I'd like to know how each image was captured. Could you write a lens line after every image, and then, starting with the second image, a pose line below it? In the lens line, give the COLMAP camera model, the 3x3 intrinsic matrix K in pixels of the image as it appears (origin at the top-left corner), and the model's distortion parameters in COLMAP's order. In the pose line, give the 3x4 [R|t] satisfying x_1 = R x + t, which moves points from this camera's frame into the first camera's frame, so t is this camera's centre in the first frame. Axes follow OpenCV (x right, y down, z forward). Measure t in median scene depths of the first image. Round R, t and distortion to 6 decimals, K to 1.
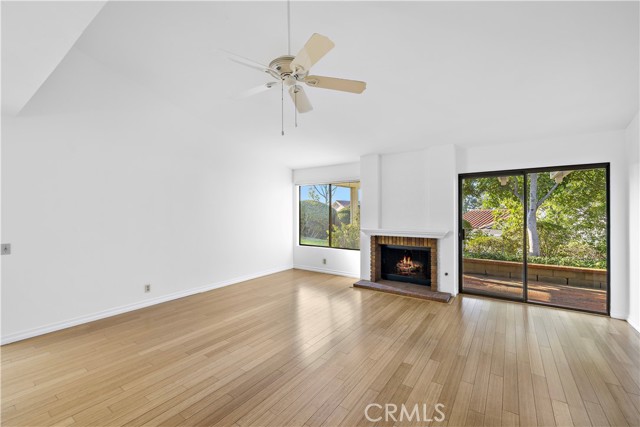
lens RADIAL K [[270.3, 0, 320.5], [0, 270.3, 212.6], [0, 0, 1]] dist [0.005972, 0.000608]
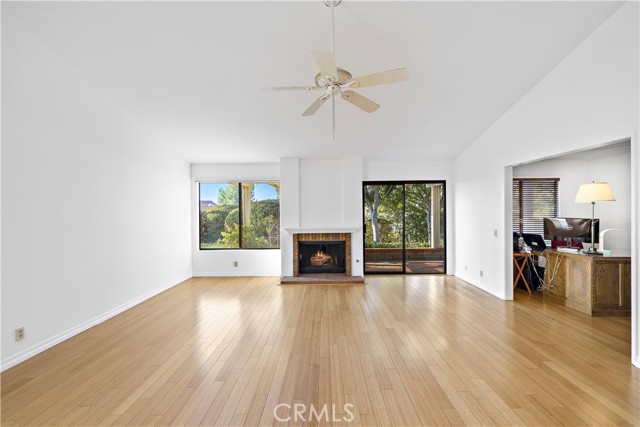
lens RADIAL K [[270.3, 0, 322.5], [0, 270.3, 211.2], [0, 0, 1]] dist [0.005972, 0.000608]
pose [[0.823303, -0.006279, 0.567567, -0.365077], [0.009053, 0.999957, -0.002069, -0.000784], [-0.567530, 0.006842, 0.823324, 0.062667]]
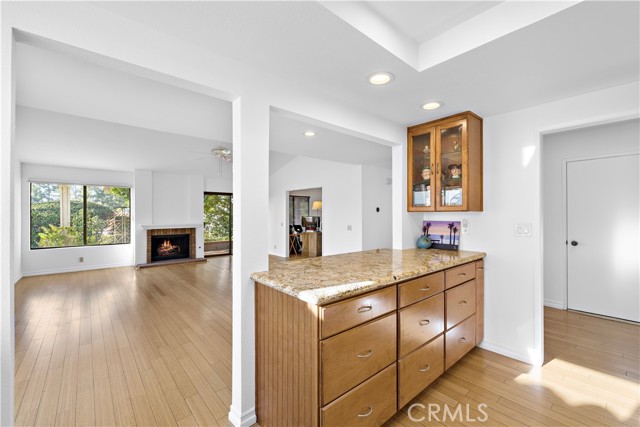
lens RADIAL K [[270.3, 0, 320.3], [0, 270.3, 213.0], [0, 0, 1]] dist [0.005972, 0.000608]
pose [[0.244246, 0.005961, 0.969695, -1.042729], [0.005371, 0.999957, -0.007500, 0.018733], [-0.969698, 0.007040, 0.244204, -0.200397]]
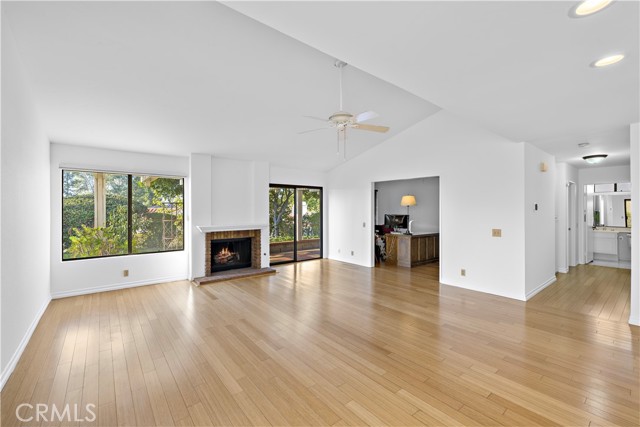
lens RADIAL K [[270.3, 0, 320.7], [0, 270.3, 209.0], [0, 0, 1]] dist [0.005972, 0.000608]
pose [[0.275555, 0.005092, 0.961272, -0.786494], [0.002636, 0.999978, -0.006053, 0.002186], [-0.961282, 0.004202, 0.275536, 0.325719]]
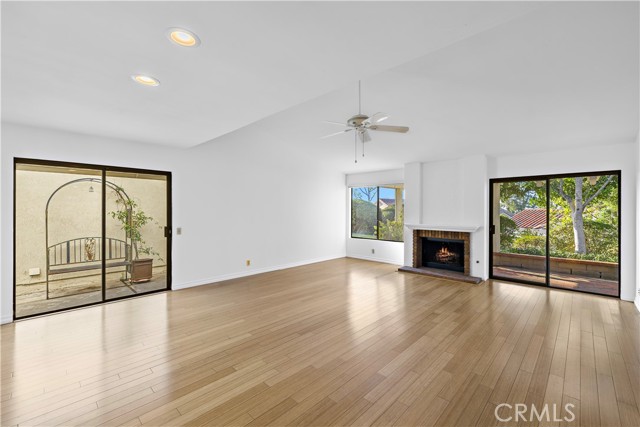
lens RADIAL K [[270.3, 0, 319.9], [0, 270.3, 211.3], [0, 0, 1]] dist [0.005972, 0.000608]
pose [[0.987999, 0.007619, -0.154274, -0.045996], [-0.007182, 0.999968, 0.003387, 0.001471], [0.154295, -0.002238, 0.988022, -0.299294]]
